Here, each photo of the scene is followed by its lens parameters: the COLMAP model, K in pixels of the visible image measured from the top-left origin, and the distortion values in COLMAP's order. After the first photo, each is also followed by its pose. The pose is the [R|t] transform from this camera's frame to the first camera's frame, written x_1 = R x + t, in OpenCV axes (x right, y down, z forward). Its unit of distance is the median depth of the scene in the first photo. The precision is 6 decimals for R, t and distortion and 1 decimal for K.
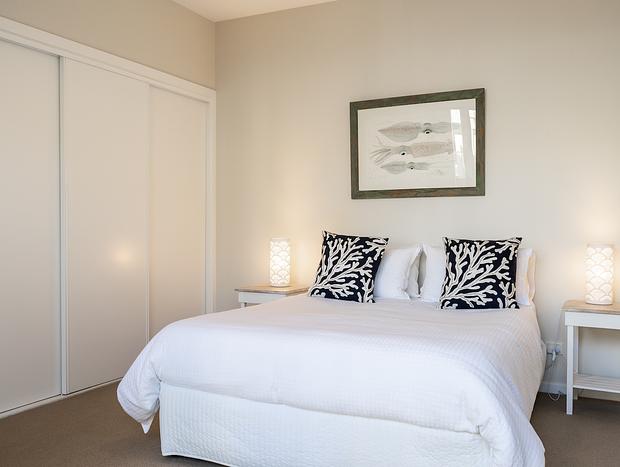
lens RADIAL K [[572.0, 0, 310.1], [0, 572.0, 238.0], [0, 0, 1]] dist [0.010814, 0.000000]
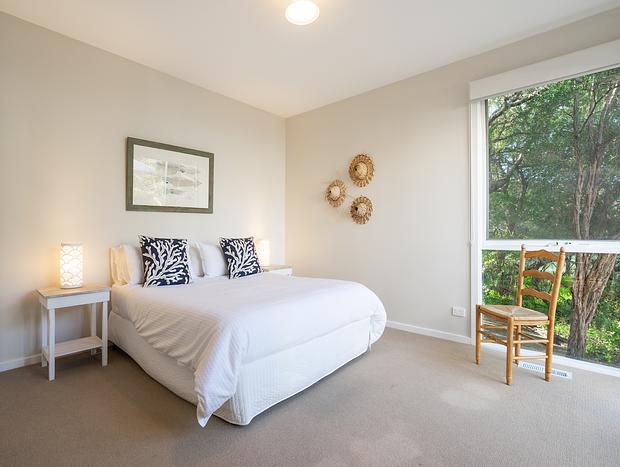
lens RADIAL K [[339.3, 0, 309.4], [0, 339.3, 227.7], [0, 0, 1]] dist [-0.004477, -0.000329]
pose [[0.249849, 0.012349, 0.968206, -0.612549], [0.031481, 0.999286, -0.020869, -0.001494], [-0.967773, 0.035694, 0.249282, 0.449338]]
